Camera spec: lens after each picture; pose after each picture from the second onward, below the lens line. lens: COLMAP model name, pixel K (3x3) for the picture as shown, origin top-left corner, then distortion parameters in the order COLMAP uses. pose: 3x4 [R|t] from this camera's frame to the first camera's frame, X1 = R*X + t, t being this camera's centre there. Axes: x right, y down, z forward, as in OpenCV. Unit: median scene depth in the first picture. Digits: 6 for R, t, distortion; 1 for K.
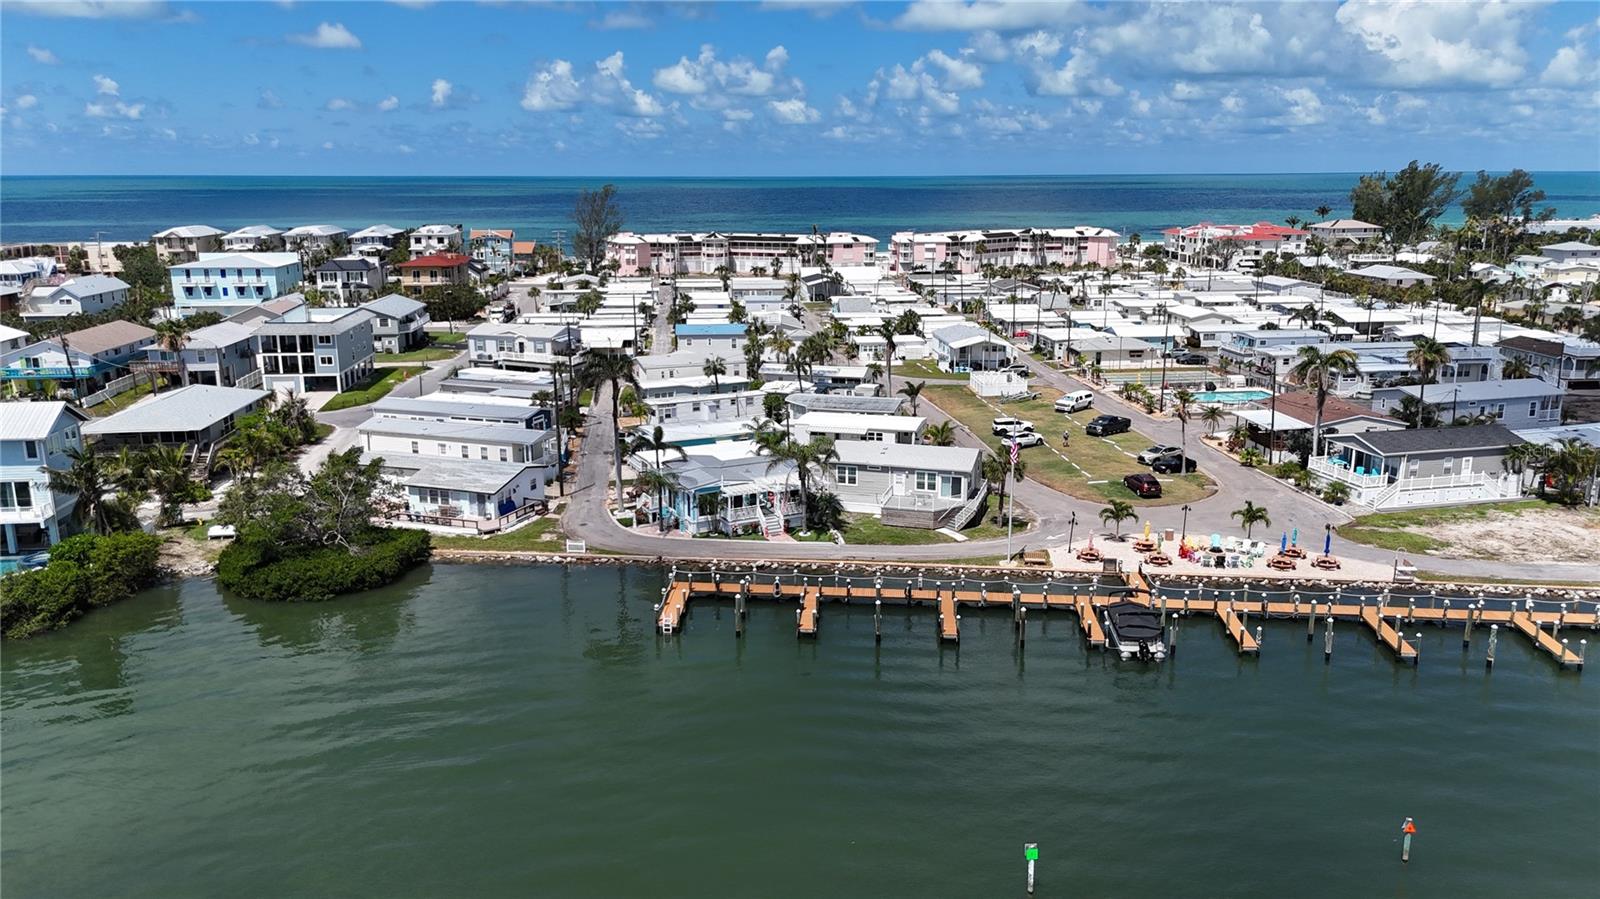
lens RADIAL K [[1173.7, 0, 803.8], [0, 1173.7, 446.1], [0, 0, 1]] dist [0.111889, -0.139666]
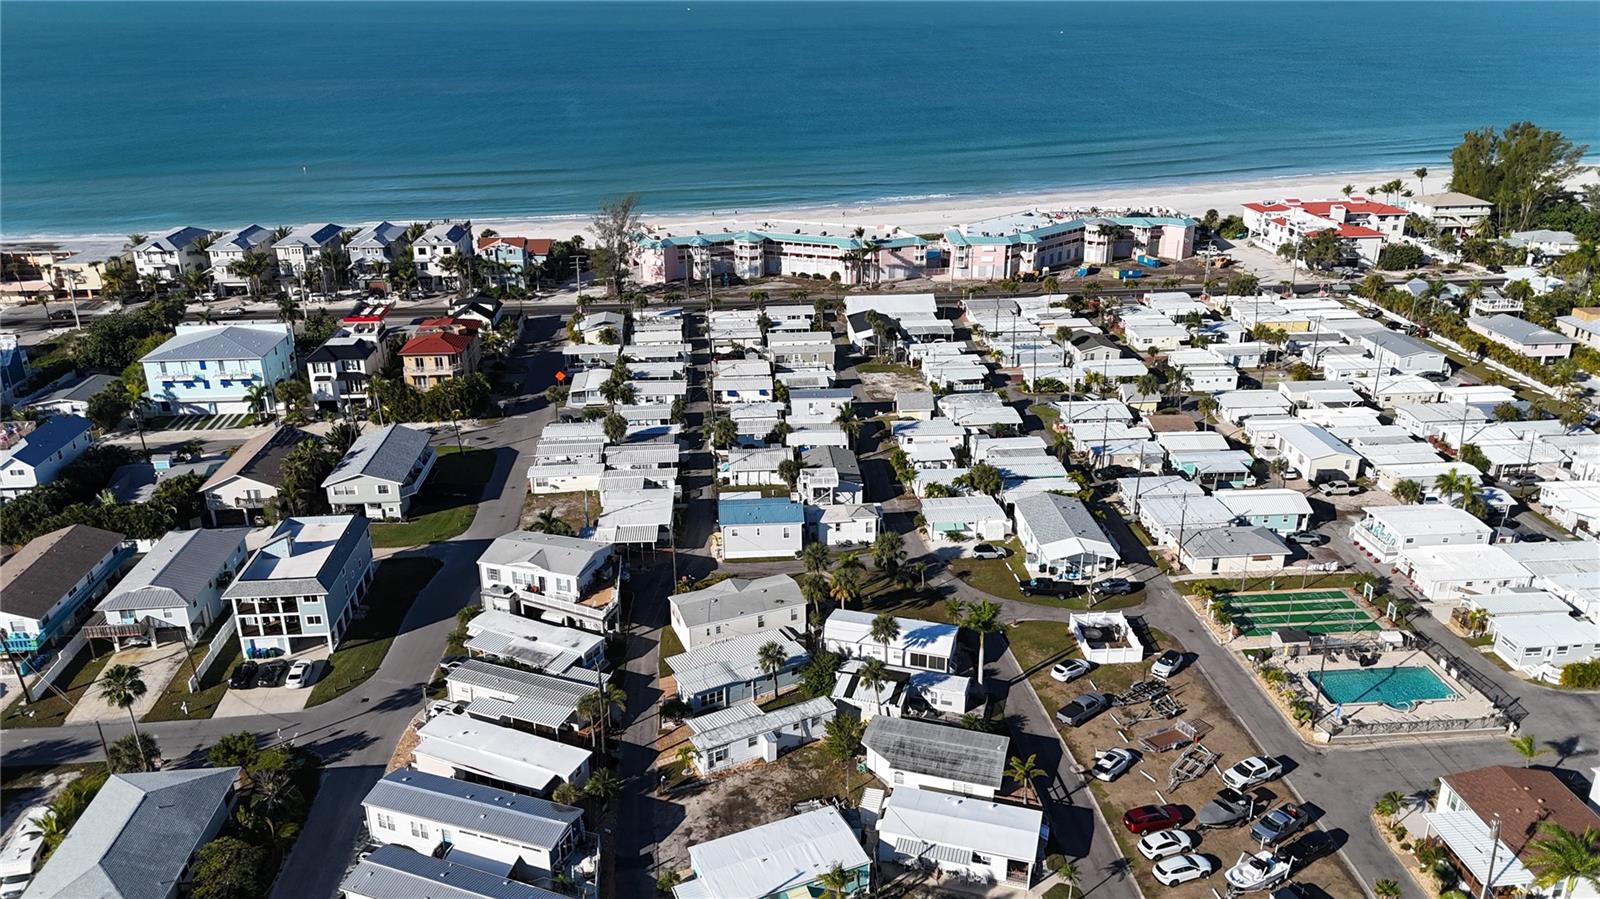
lens RADIAL K [[1177.6, 0, 802.3], [0, 1177.6, 446.1], [0, 0, 1]] dist [0.071094, -0.066212]
pose [[0.999809, 0.004706, -0.018984, -0.045379], [-0.001850, 0.989026, 0.147729, -0.388388], [0.019471, -0.147665, 0.988846, 0.226149]]
